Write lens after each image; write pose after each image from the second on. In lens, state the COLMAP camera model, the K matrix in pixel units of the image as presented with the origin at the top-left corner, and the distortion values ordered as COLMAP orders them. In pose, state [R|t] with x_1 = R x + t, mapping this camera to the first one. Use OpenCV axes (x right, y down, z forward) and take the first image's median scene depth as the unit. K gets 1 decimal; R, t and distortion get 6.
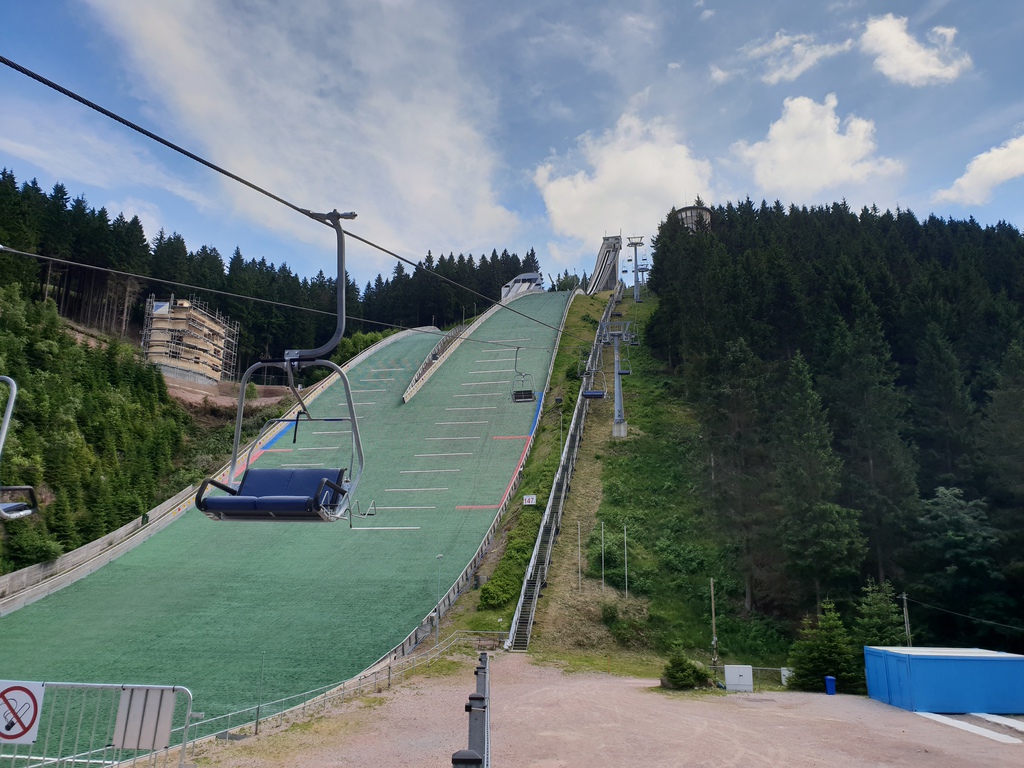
lens RADIAL K [[787.4, 0, 512.0], [0, 787.4, 384.0], [0, 0, 1]] dist [0.041844, 0.000158]
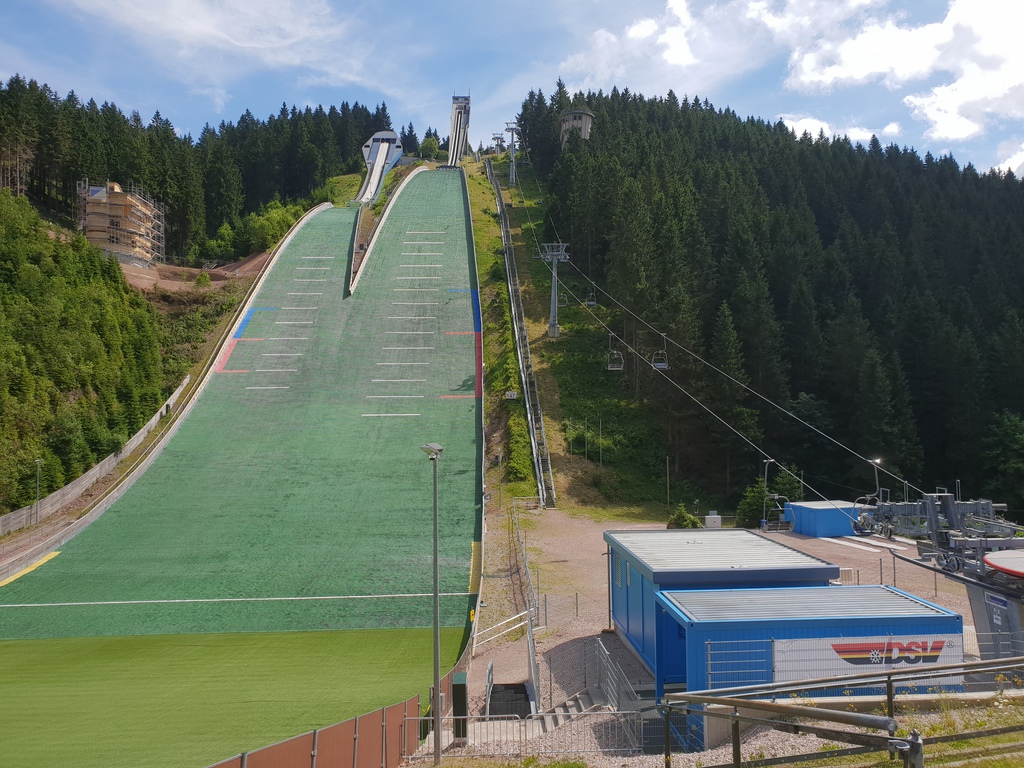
lens RADIAL K [[761.2, 0, 512.0], [0, 761.2, 384.0], [0, 0, 1]] dist [0.068230, -0.000144]
pose [[0.970326, -0.014936, 0.241338, -0.177646], [-0.035553, 0.978430, 0.203497, -0.081715], [-0.239172, -0.206038, 0.948865, -0.134009]]
